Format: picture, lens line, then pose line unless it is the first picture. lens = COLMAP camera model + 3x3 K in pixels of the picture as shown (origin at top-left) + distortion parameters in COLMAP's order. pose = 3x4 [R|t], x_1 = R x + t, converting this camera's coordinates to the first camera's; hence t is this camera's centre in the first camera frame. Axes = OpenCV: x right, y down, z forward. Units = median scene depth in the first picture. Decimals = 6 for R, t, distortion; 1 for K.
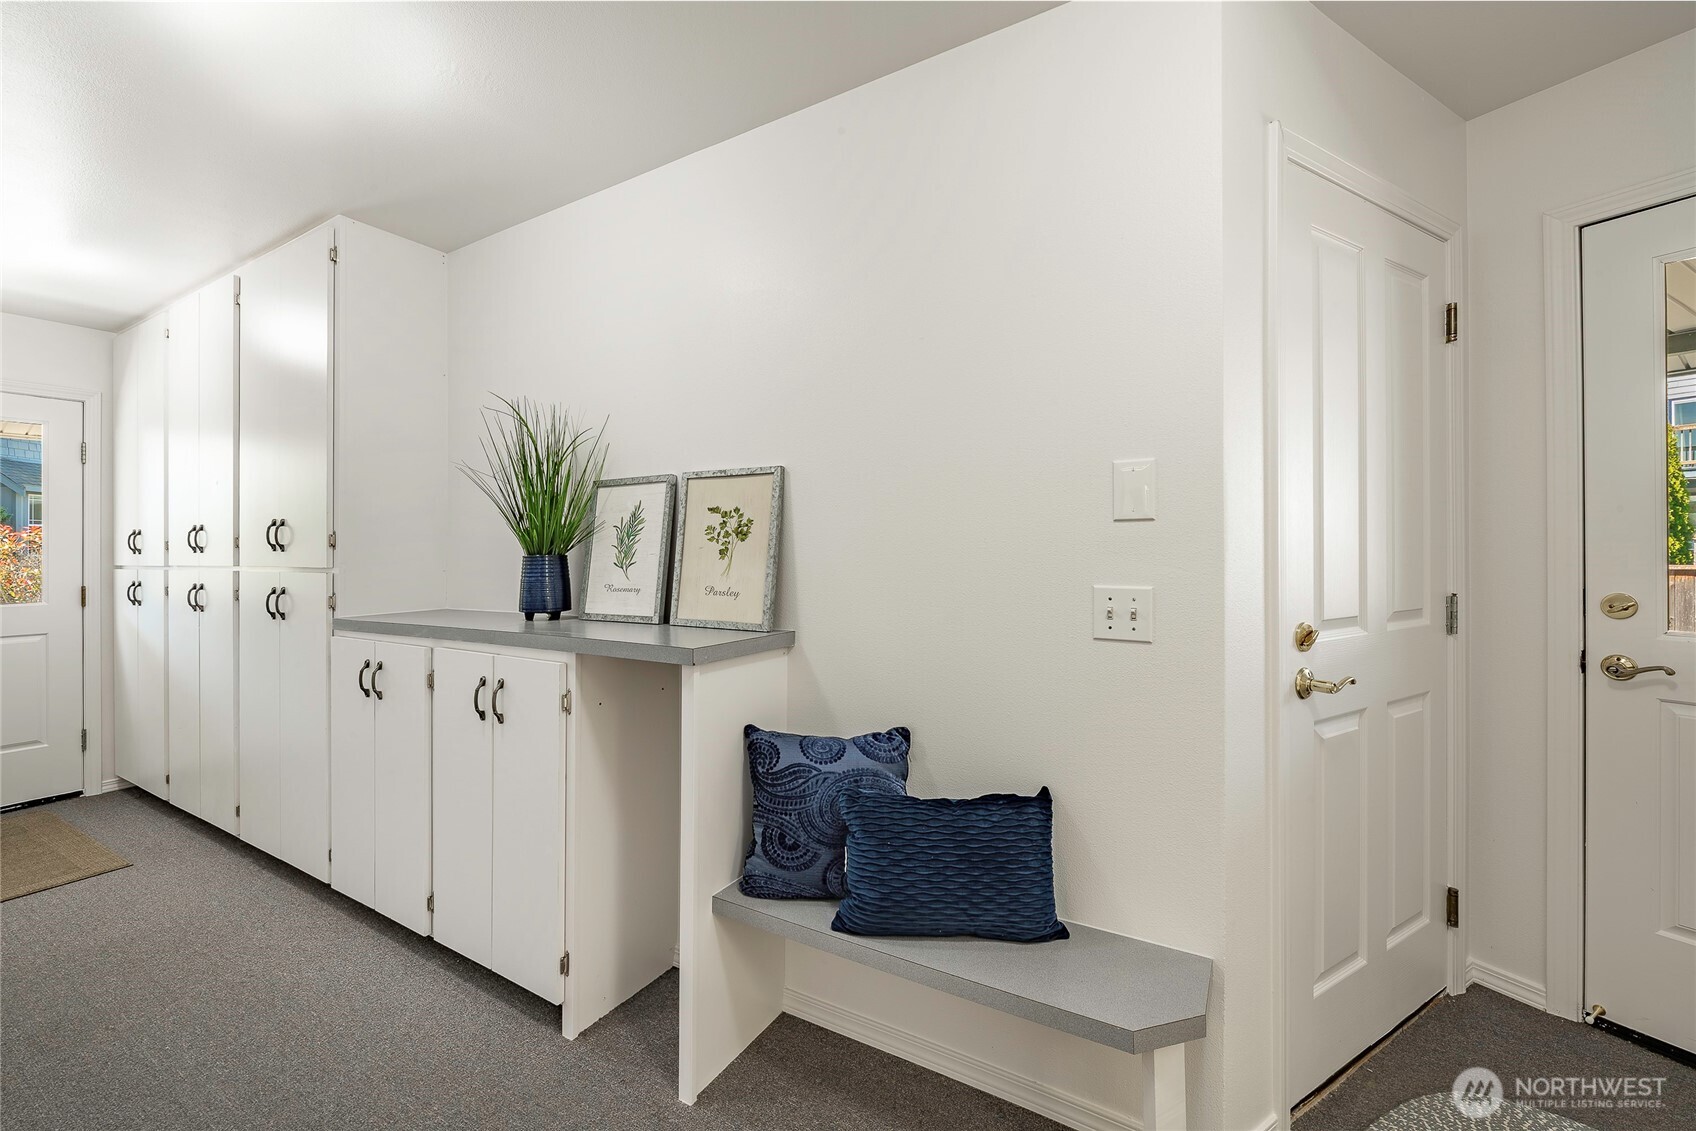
lens RADIAL K [[652.5, 0, 848.0], [0, 652.5, 565.5], [0, 0, 1]] dist [-0.000425, -0.000005]
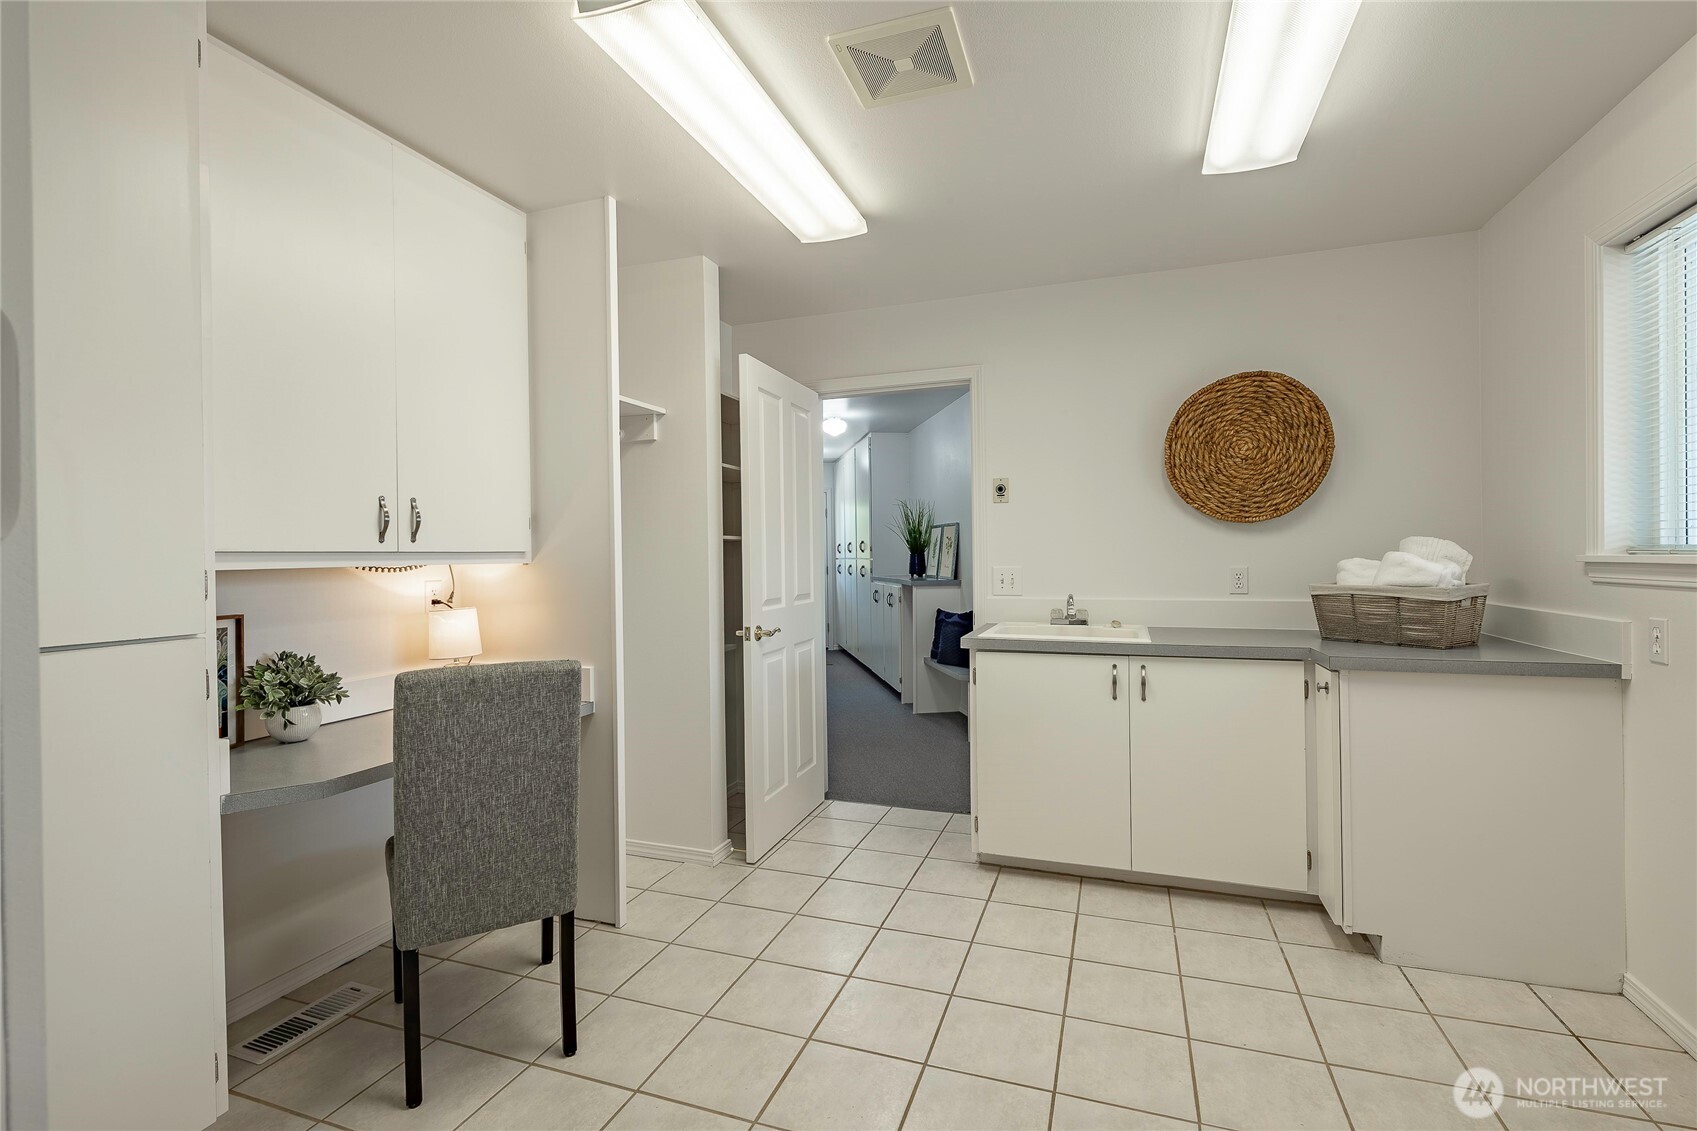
lens RADIAL K [[742.2, 0, 848.5], [0, 742.2, 565.5], [0, 0, 1]] dist [0.001075, 0.000072]
pose [[0.628799, -0.001049, -0.777567, 1.754929], [0.019358, 0.999710, 0.014306, -0.014210], [0.777327, -0.024047, 0.628637, -1.165596]]
